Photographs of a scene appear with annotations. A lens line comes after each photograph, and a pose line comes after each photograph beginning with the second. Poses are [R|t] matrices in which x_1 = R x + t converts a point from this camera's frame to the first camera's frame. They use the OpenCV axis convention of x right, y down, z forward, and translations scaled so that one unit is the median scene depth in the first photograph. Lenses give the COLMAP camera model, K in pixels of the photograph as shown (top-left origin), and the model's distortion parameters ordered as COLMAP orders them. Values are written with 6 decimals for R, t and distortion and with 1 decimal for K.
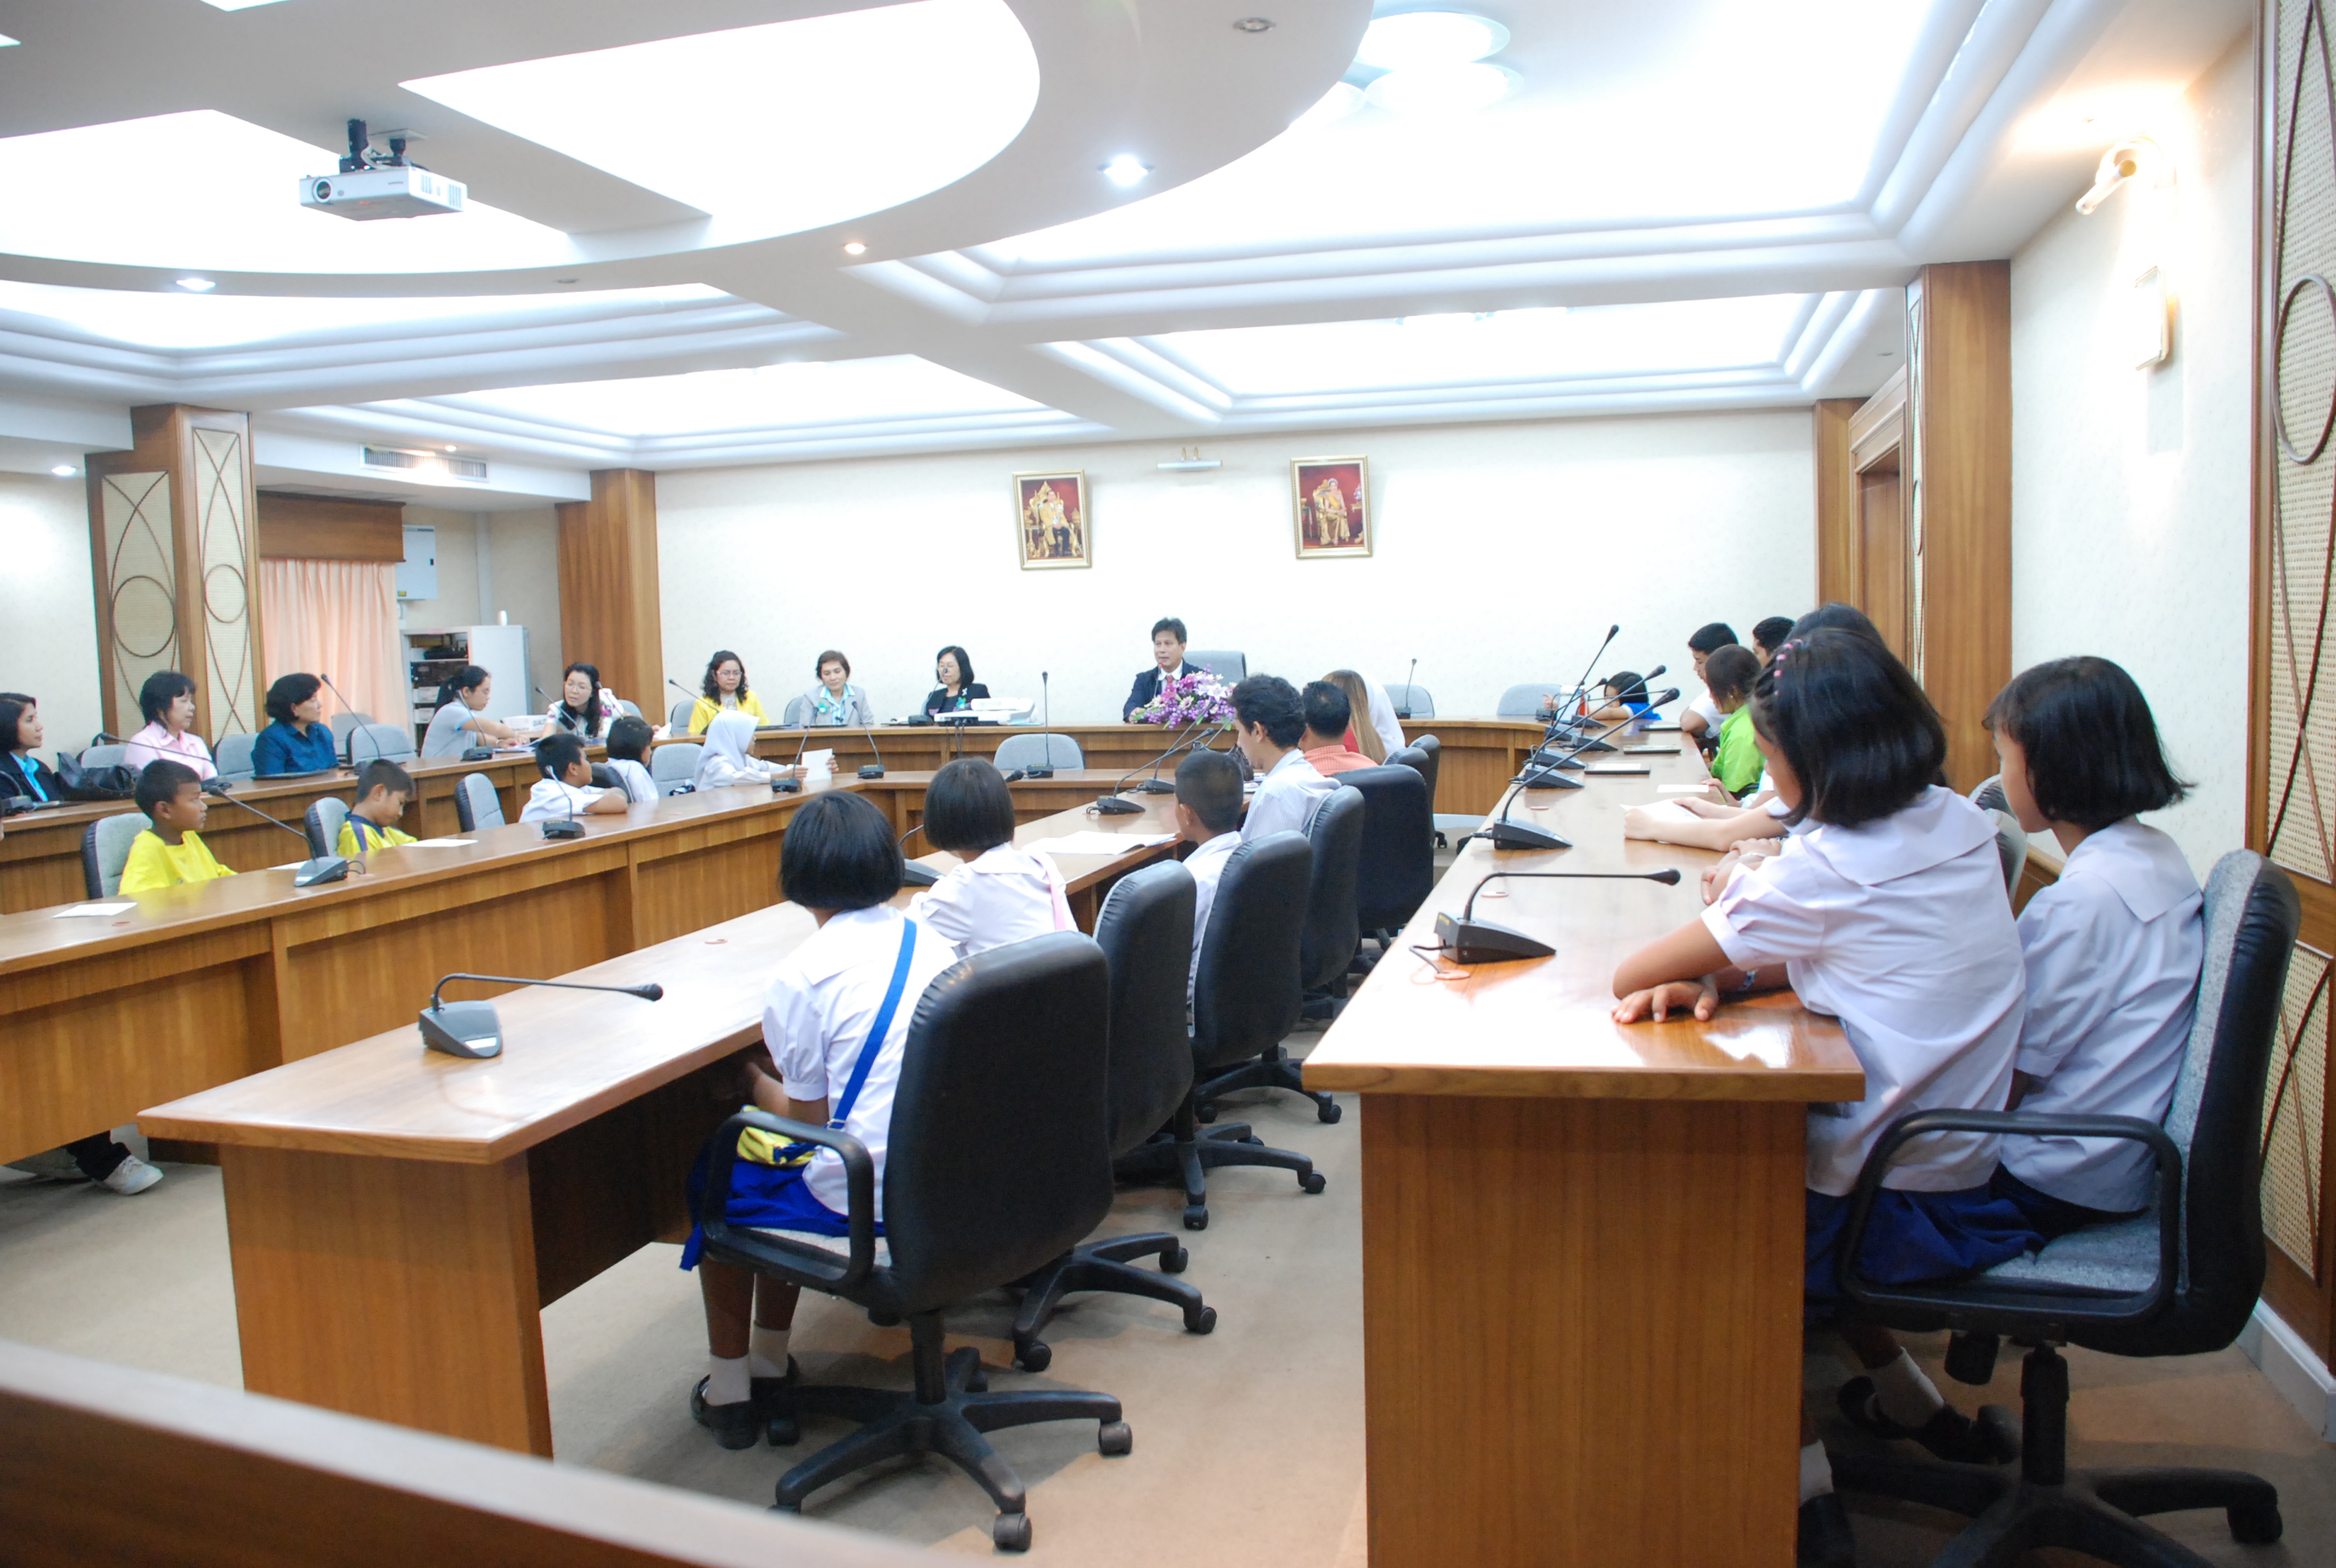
lens RADIAL K [[1858.2, 0, 1150.1], [0, 1858.2, 823.1], [0, 0, 1]] dist [-0.156449, 0.122630]
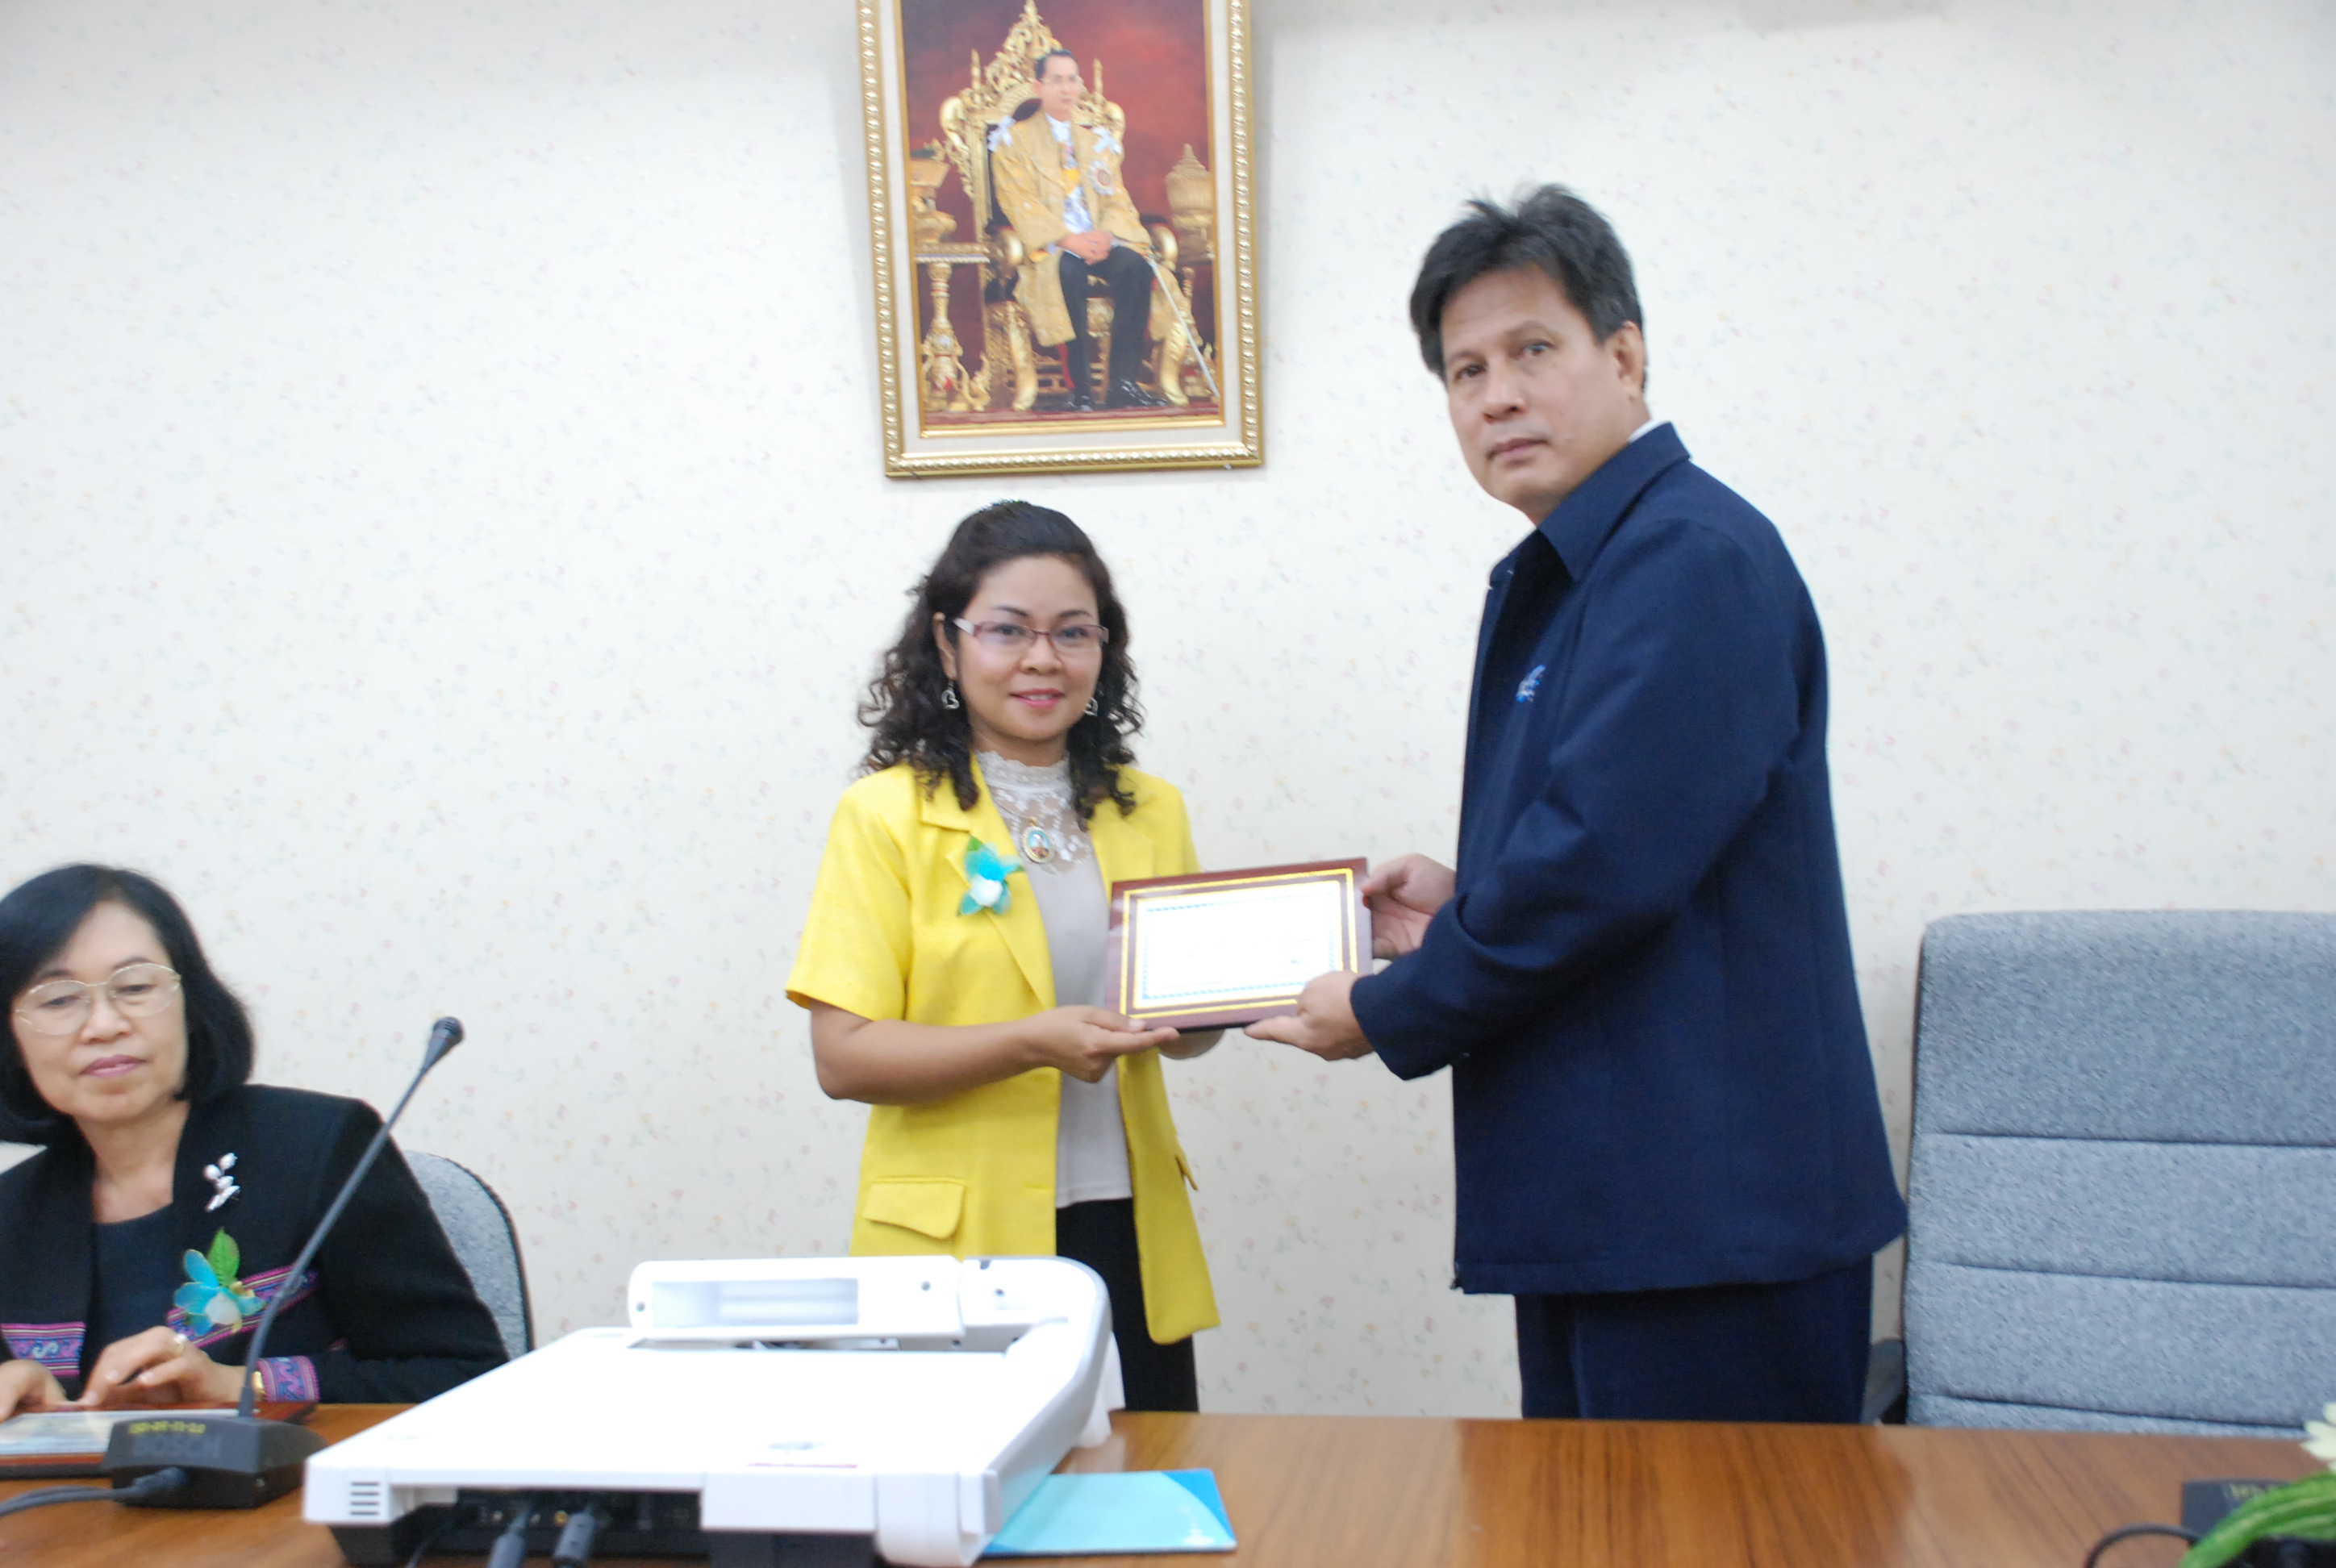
lens RADIAL K [[2669.0, 0, 1169.5], [0, 2669.0, 812.1], [0, 0, 1]] dist [0.015477, 0.353570]
pose [[0.993368, 0.011717, 0.114377, -0.099417], [0.003166, 0.991629, -0.129083, -0.092164], [-0.114932, 0.128589, 0.985015, 1.009203]]
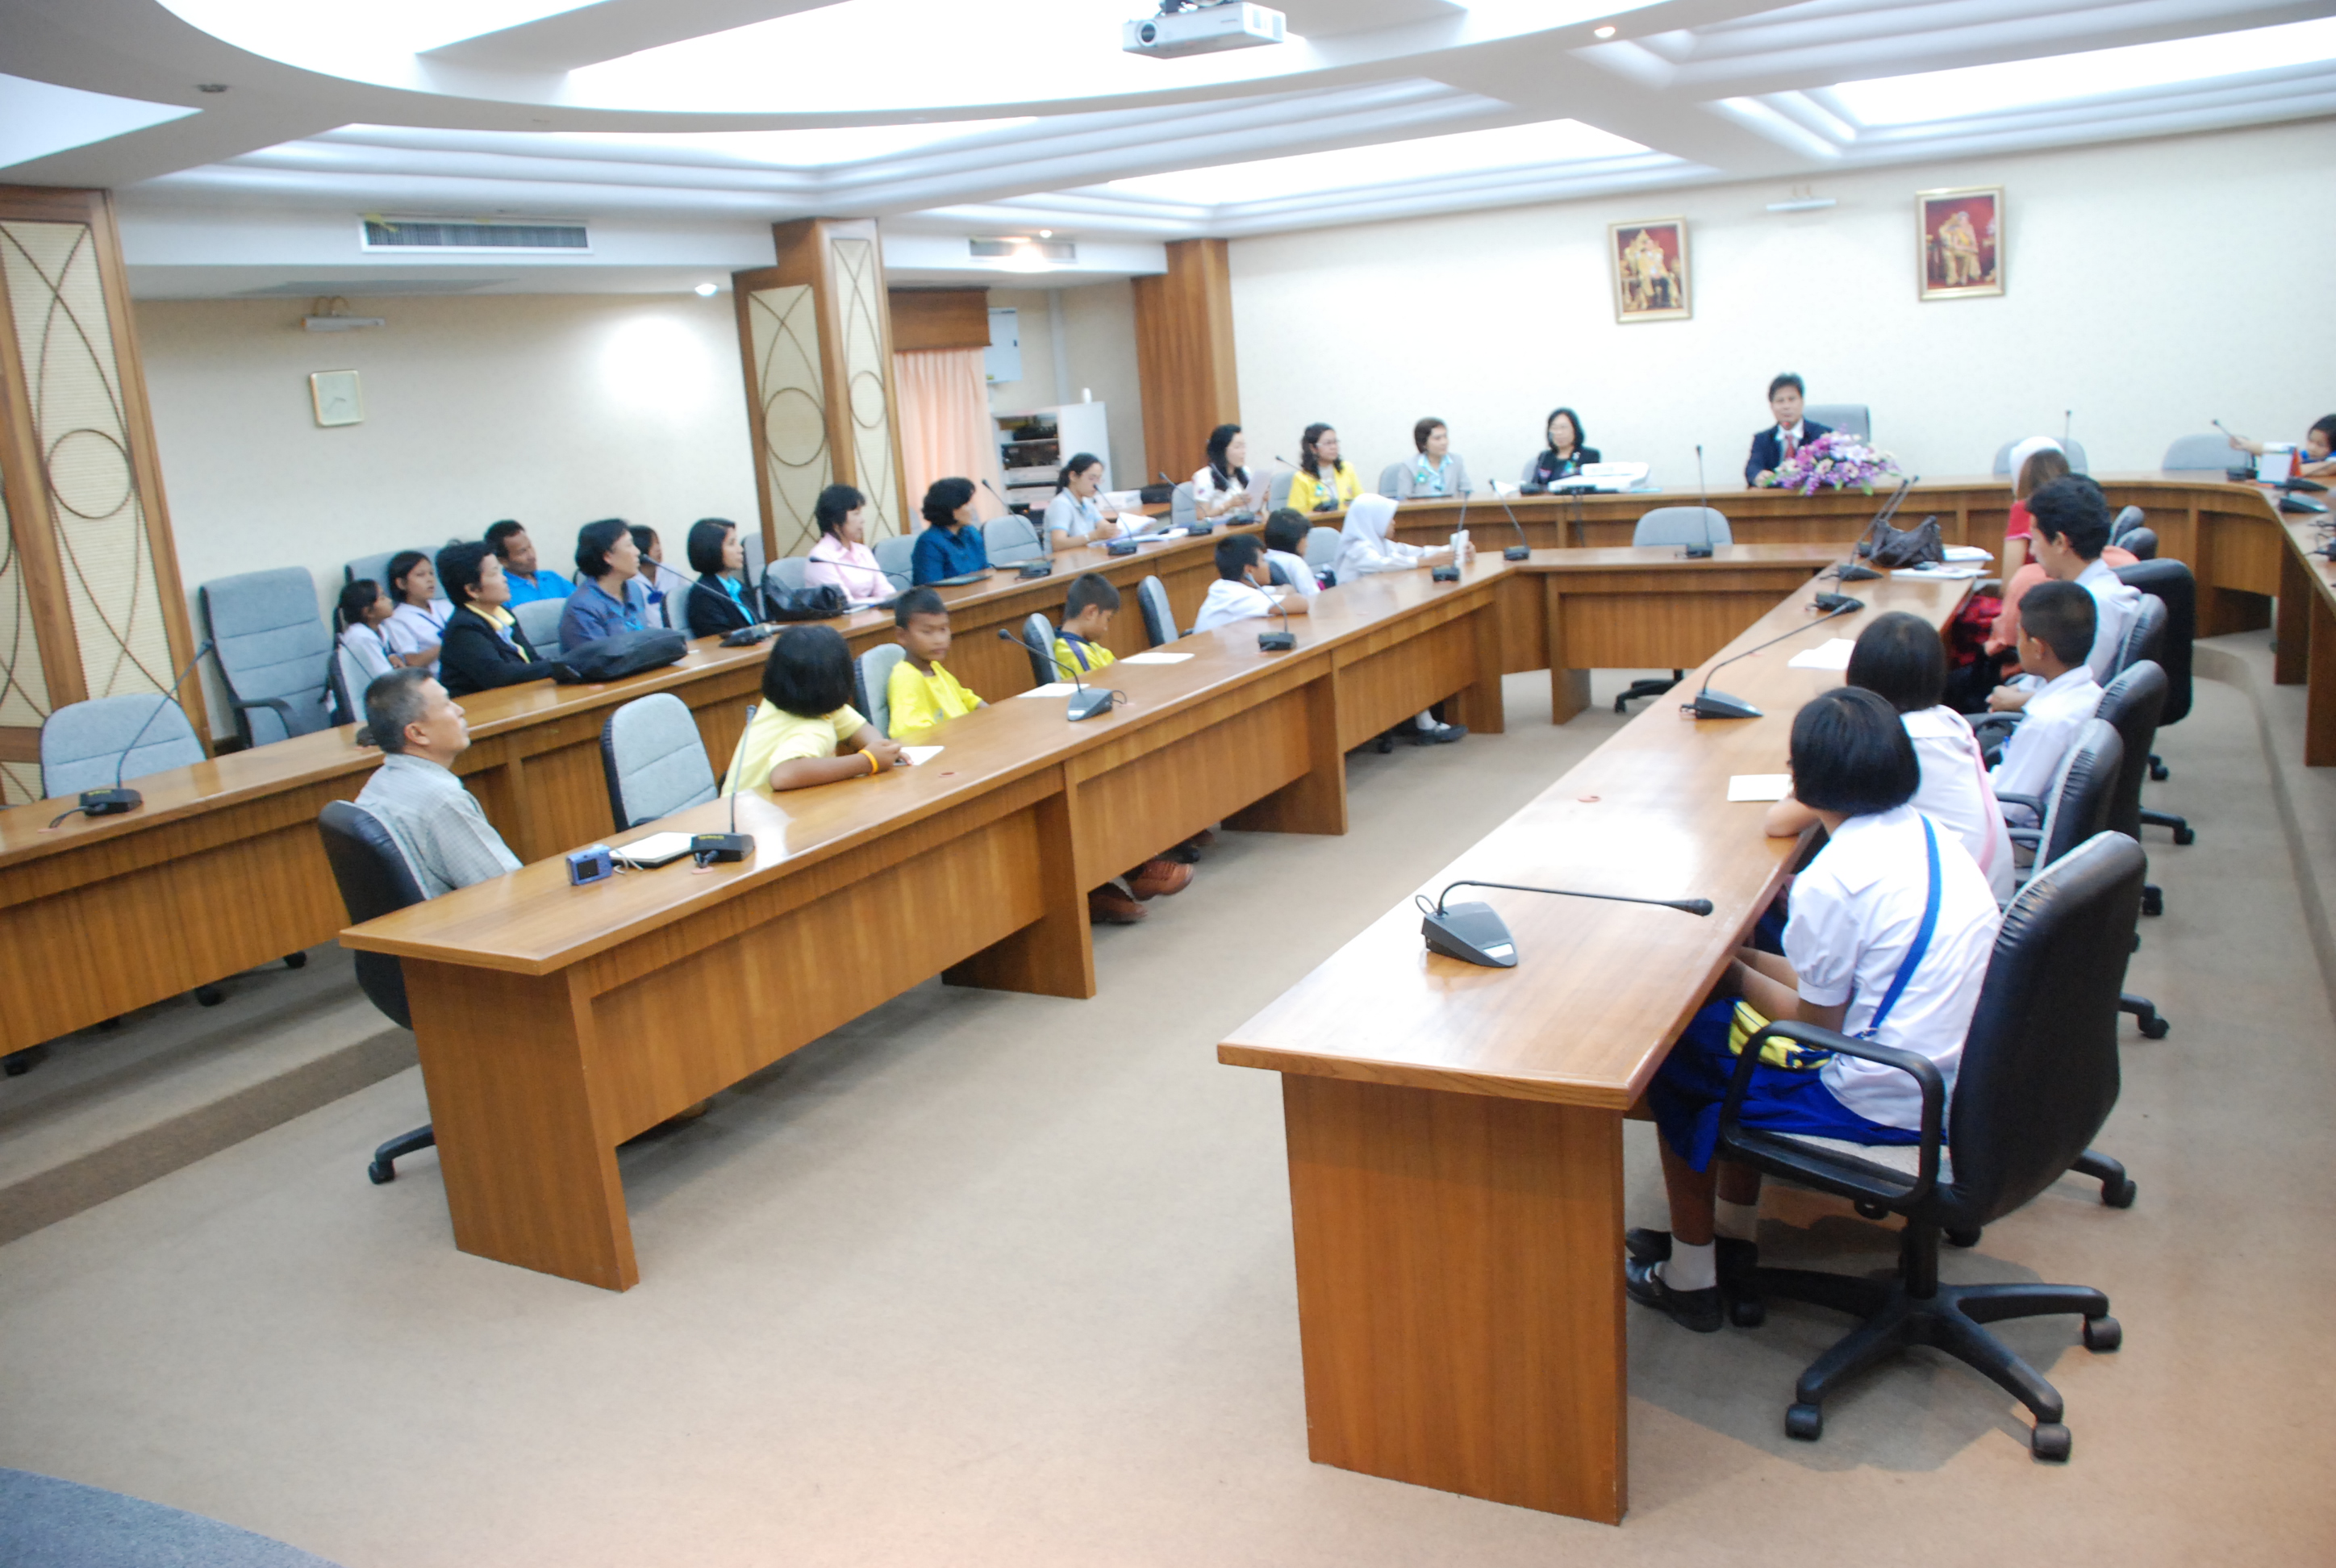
lens RADIAL K [[1847.0, 0, 1160.1], [0, 1847.0, 822.6], [0, 0, 1]] dist [-0.159225, 0.123262]
pose [[0.971510, 0.000397, -0.236998, -0.106799], [0.034879, 0.988870, 0.144635, -0.034314], [0.234418, -0.148780, 0.960683, 0.001581]]
